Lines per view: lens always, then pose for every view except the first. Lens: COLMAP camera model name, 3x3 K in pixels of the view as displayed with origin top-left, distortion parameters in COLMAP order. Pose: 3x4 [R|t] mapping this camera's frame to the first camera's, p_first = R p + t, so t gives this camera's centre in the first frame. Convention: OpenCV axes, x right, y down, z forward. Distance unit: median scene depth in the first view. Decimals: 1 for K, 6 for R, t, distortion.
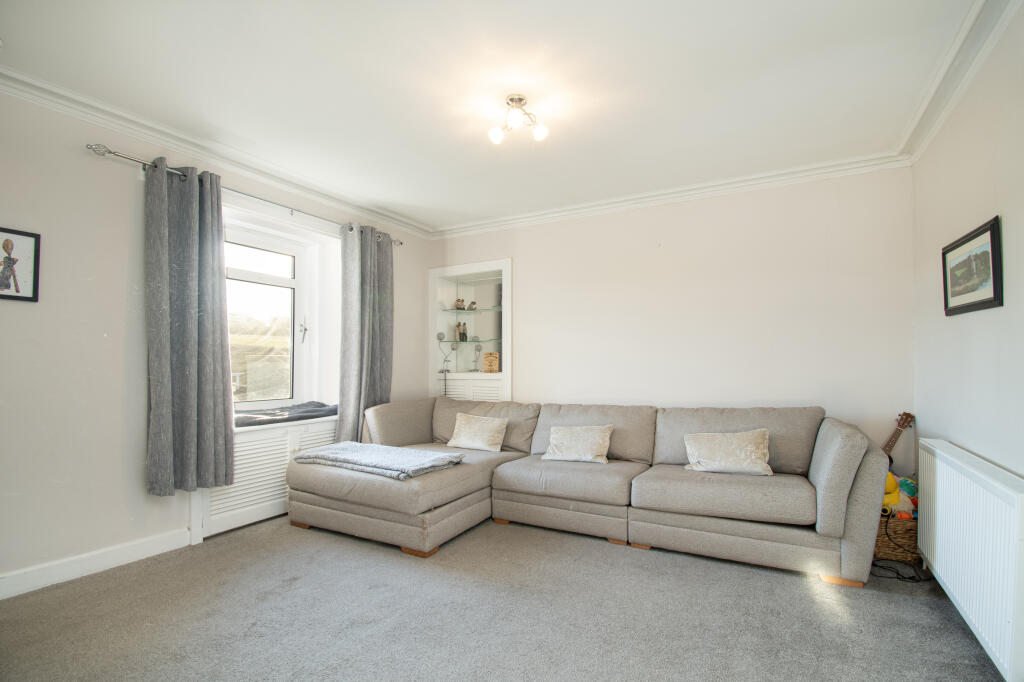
lens RADIAL K [[475.3, 0, 535.3], [0, 475.3, 337.5], [0, 0, 1]] dist [0.014303, -0.021675]
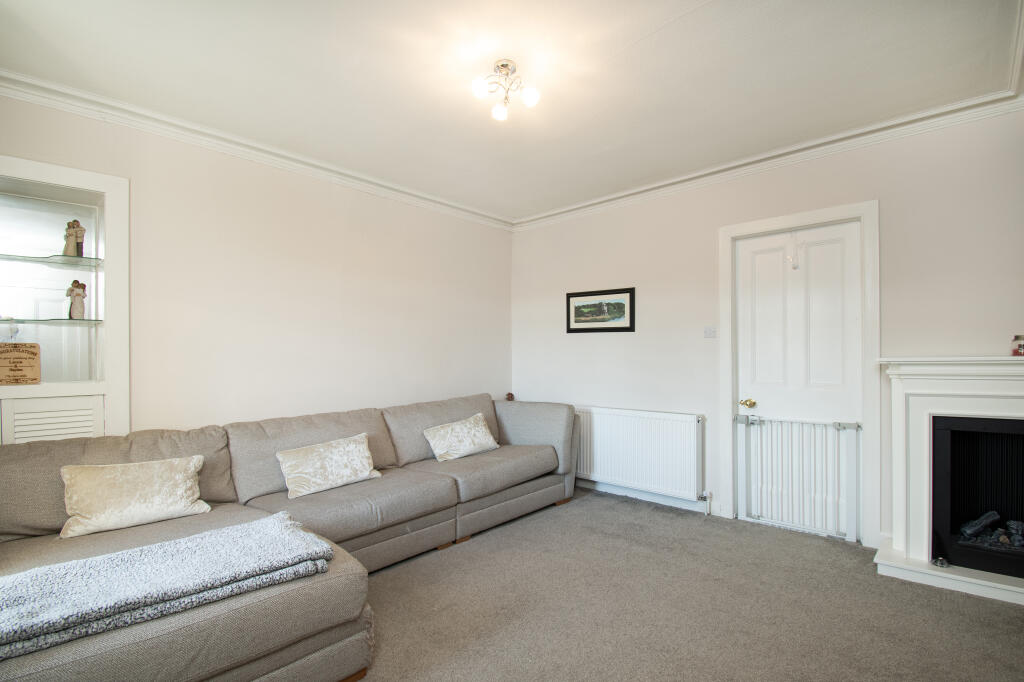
lens RADIAL K [[475.3, 0, 535.3], [0, 475.3, 337.5], [0, 0, 1]] dist [0.014303, -0.021675]
pose [[0.246663, 0.041702, 0.968204, -0.739368], [-0.045893, 0.998455, -0.031313, 0.027698], [-0.968014, -0.036710, 0.248196, 0.598230]]
